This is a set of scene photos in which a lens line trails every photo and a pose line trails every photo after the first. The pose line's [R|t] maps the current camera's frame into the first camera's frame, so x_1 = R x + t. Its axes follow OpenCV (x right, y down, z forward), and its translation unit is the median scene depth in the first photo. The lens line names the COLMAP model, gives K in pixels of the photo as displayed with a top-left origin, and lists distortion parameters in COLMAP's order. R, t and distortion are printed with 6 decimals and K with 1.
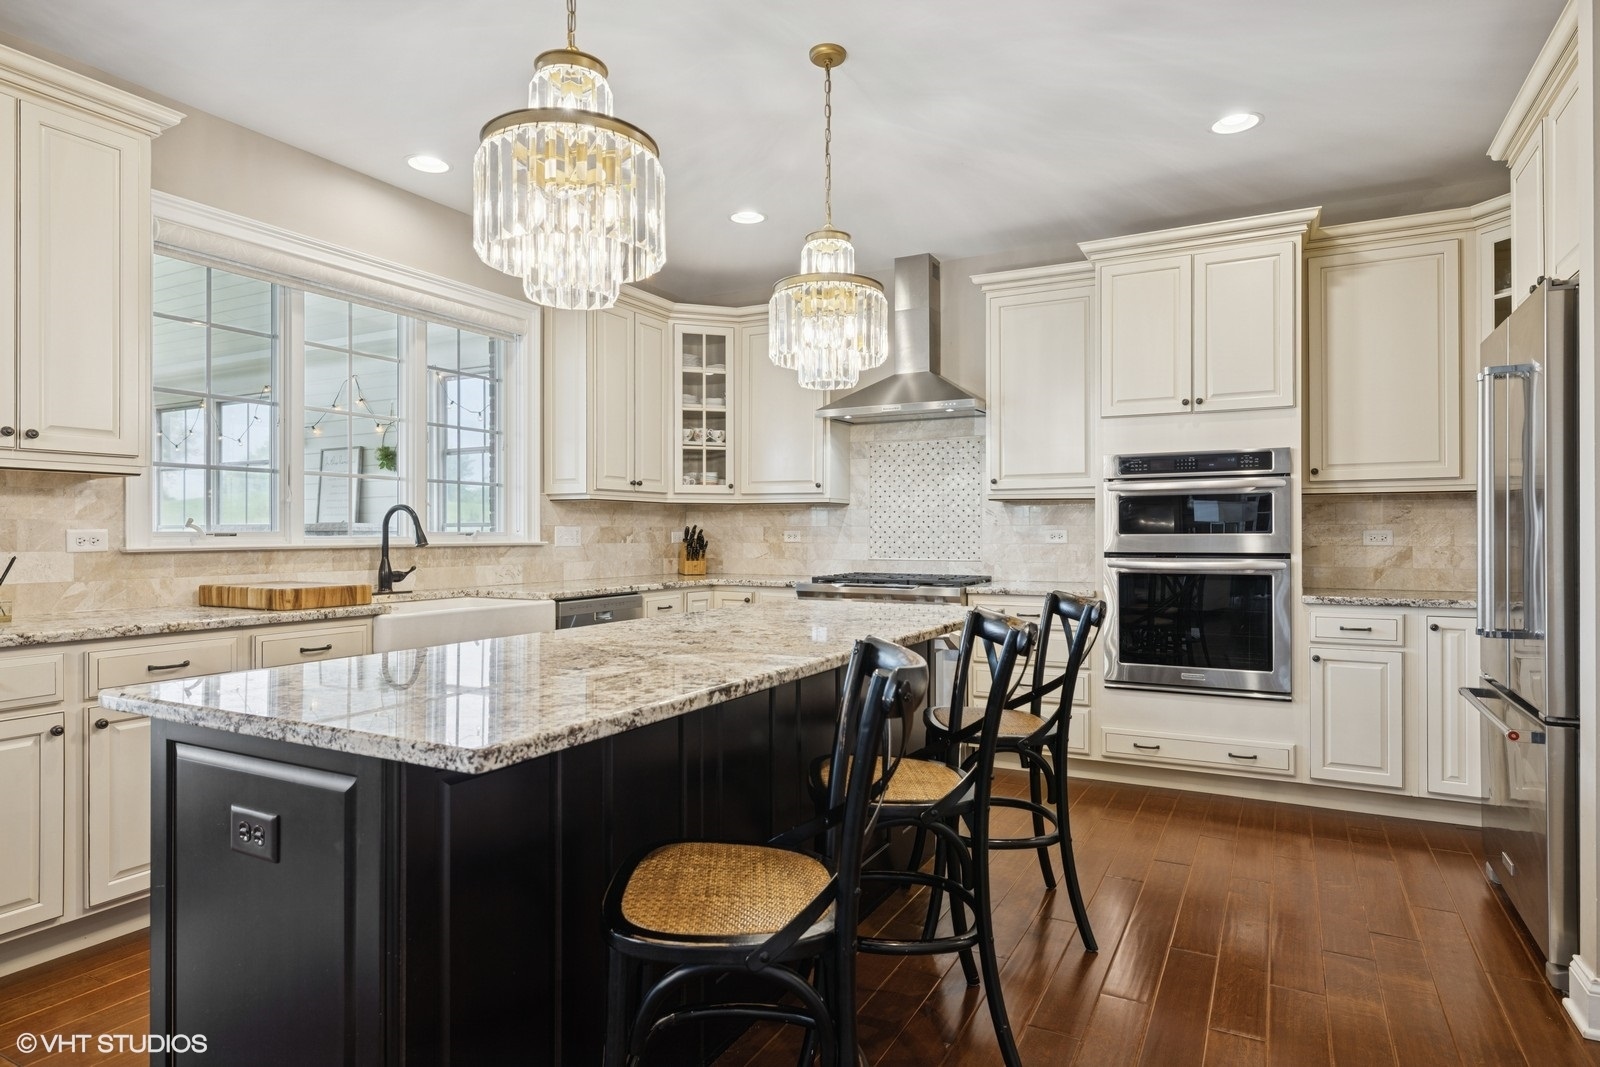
lens RADIAL K [[907.2, 0, 800.0], [0, 907.2, 533.5], [0, 0, 1]] dist [-0.000099, -0.000396]
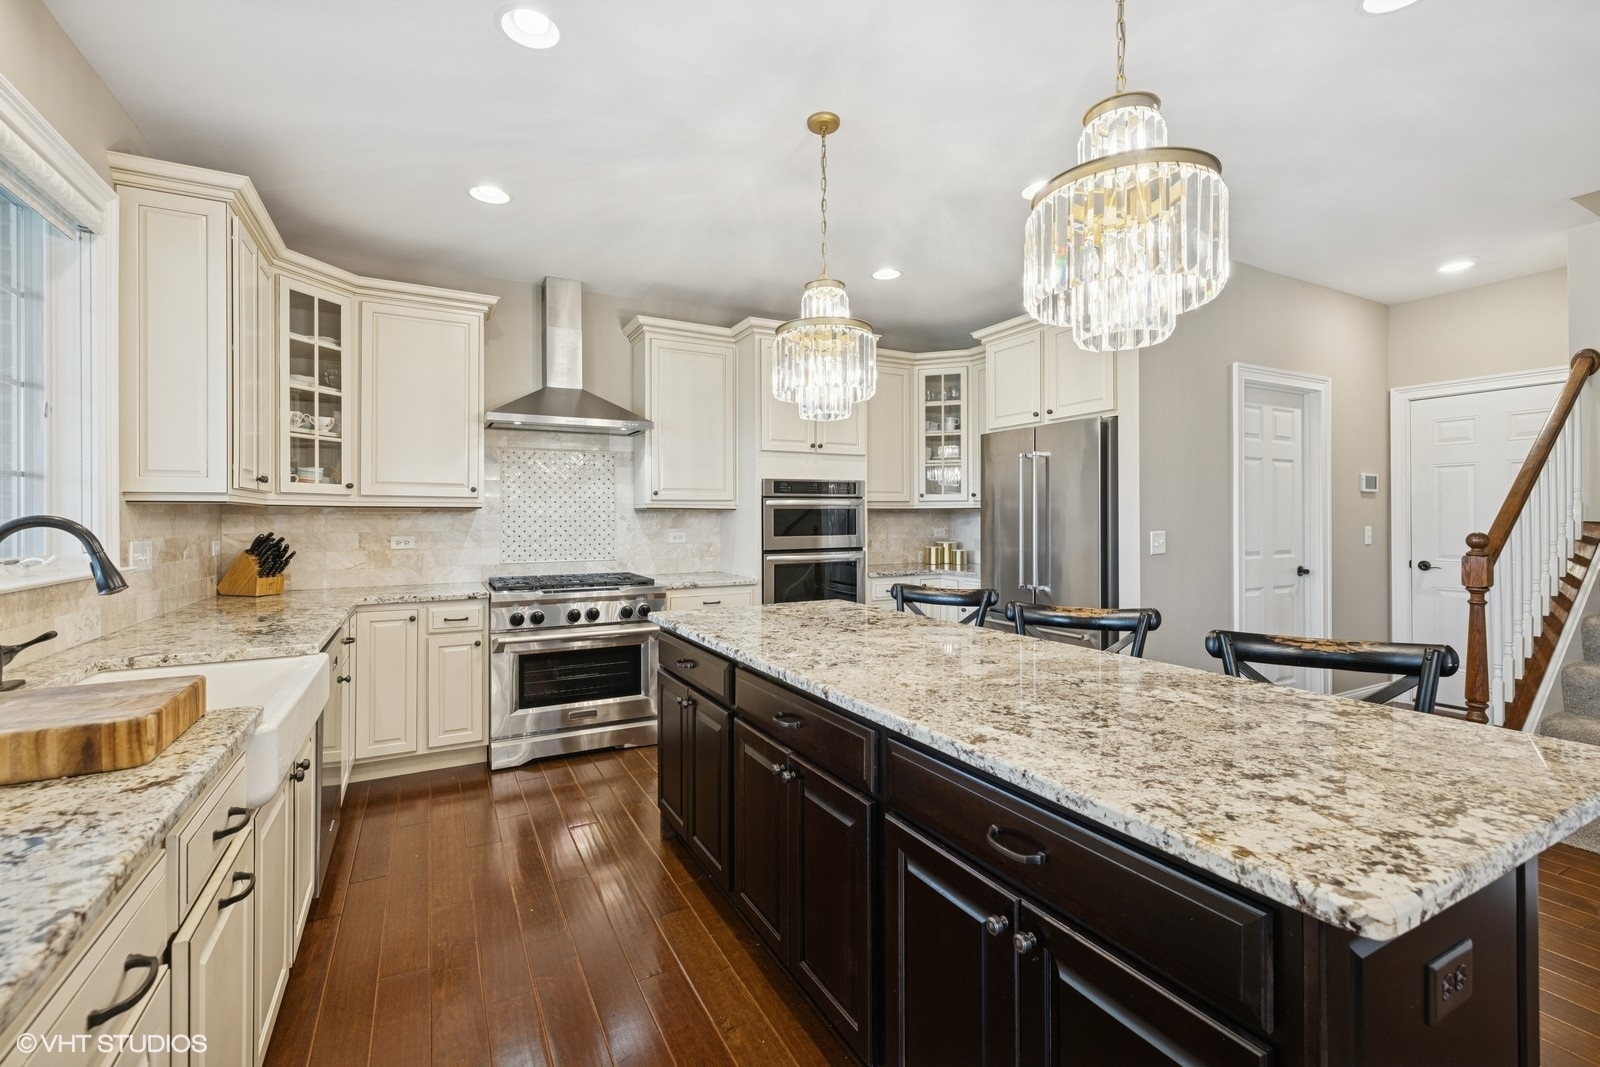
lens RADIAL K [[687.0, 0, 796.5], [0, 687.0, 519.1], [0, 0, 1]] dist [0.000941, 0.000153]
pose [[0.553189, -0.003281, 0.833049, -0.467451], [0.003890, 0.999992, 0.001356, -0.025476], [-0.833047, 0.002491, 0.553197, 0.373794]]
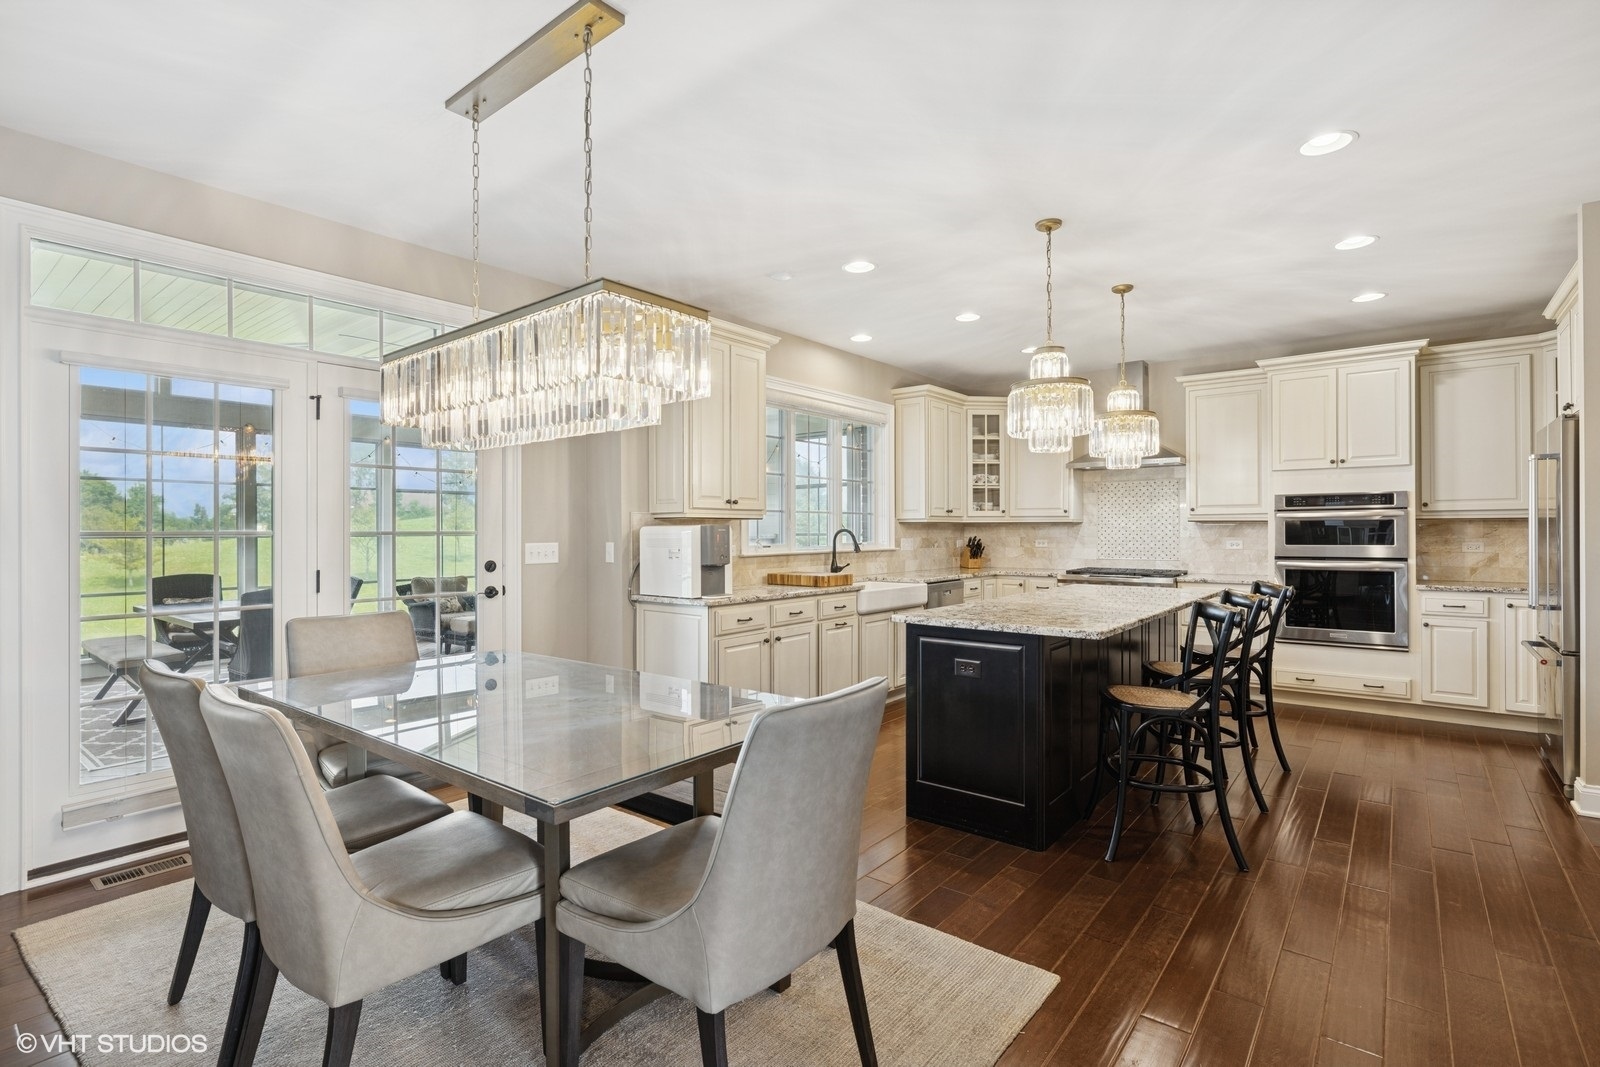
lens RADIAL K [[754.7, 0, 799.4], [0, 754.7, 531.2], [0, 0, 1]] dist [-0.007781, 0.001541]
pose [[0.982407, -0.002984, -0.186729, -0.220673], [0.003214, 0.999994, 0.000927, -0.025458], [0.186725, -0.001511, 0.982411, -0.417677]]
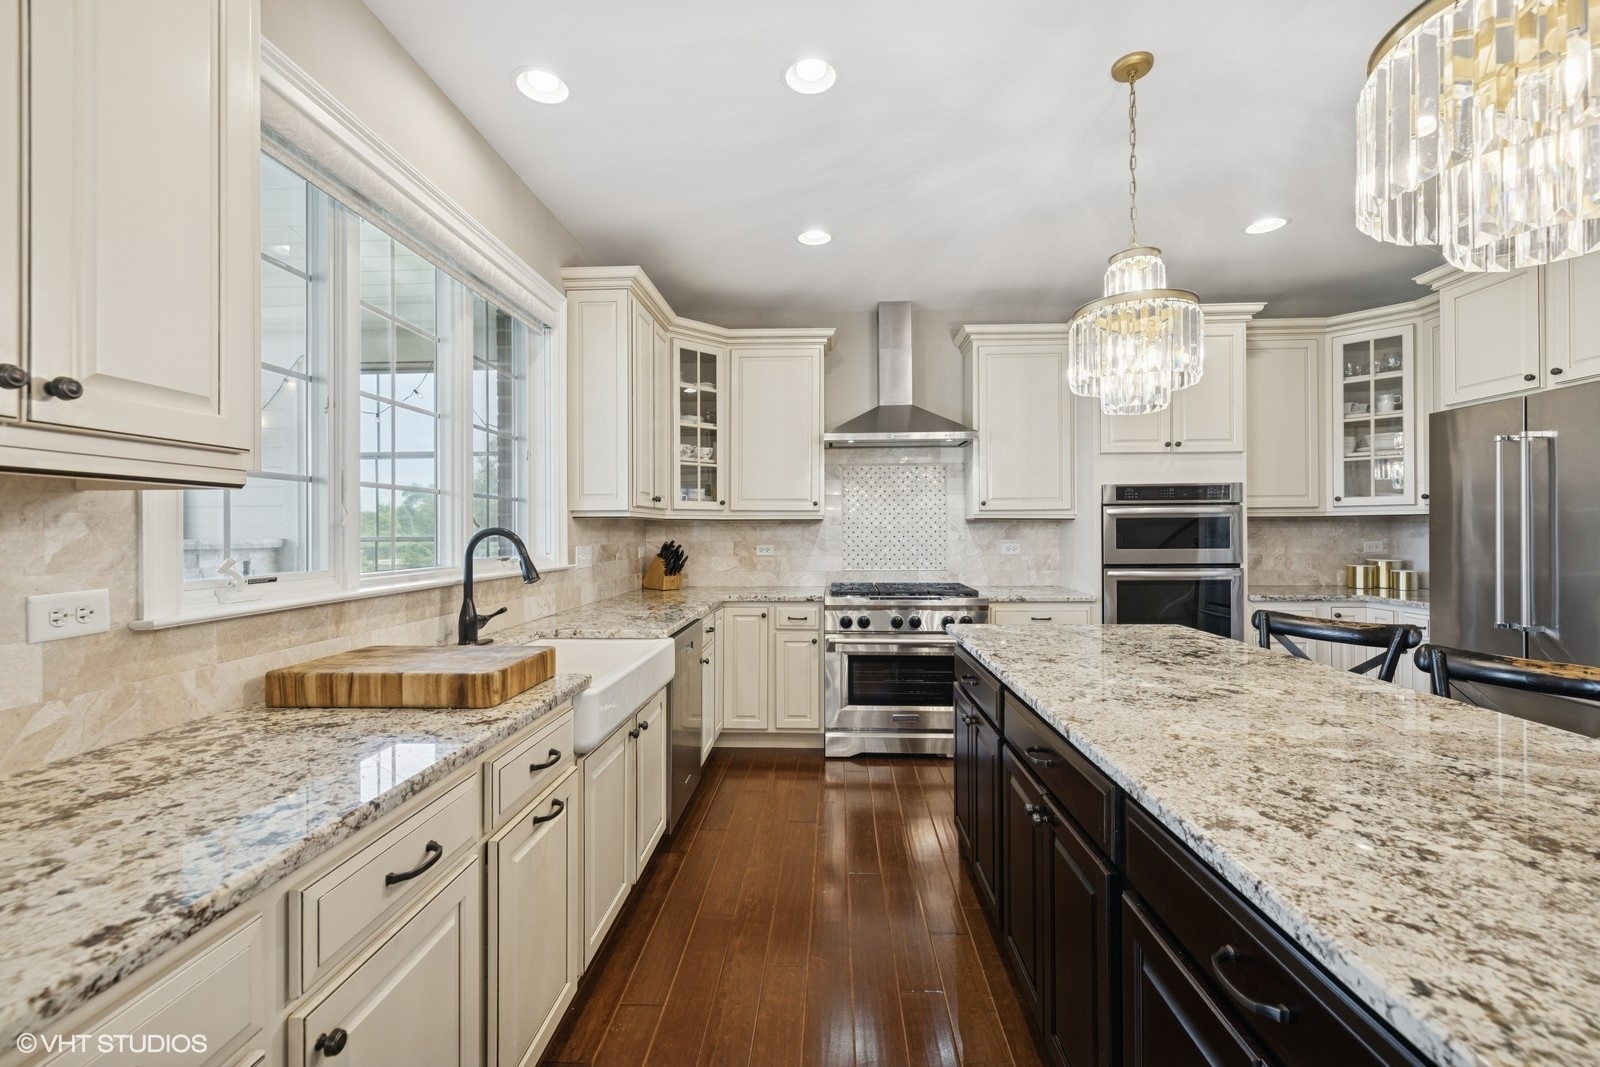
lens RADIAL K [[676.2, 0, 801.7], [0, 676.2, 529.9], [0, 0, 1]] dist [0.000988, 0.000056]
pose [[0.903650, -0.003864, 0.428254, -0.398478], [0.005072, 0.999986, -0.001679, -0.024639], [-0.428241, 0.003690, 0.903657, 0.337224]]
